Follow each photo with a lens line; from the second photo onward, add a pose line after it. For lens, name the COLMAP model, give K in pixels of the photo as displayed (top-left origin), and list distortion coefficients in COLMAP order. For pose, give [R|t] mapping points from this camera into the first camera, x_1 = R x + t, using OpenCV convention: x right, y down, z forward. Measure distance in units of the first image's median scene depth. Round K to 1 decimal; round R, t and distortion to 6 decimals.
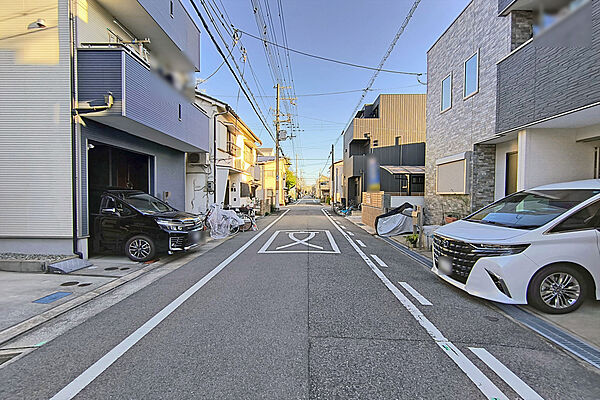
lens RADIAL K [[263.4, 0, 300.7], [0, 263.4, 199.7], [0, 0, 1]] dist [0.000708, 0.000258]
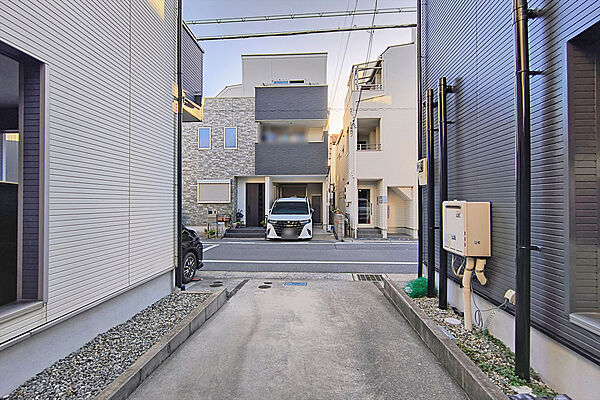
lens RADIAL K [[263.4, 0, 300.7], [0, 263.4, 199.7], [0, 0, 1]] dist [0.000708, 0.000258]
pose [[0.034633, 0.006881, 0.999376, -2.042716], [0.021543, 0.999739, -0.007630, -0.036691], [-0.999168, 0.021793, 0.034476, 0.827731]]
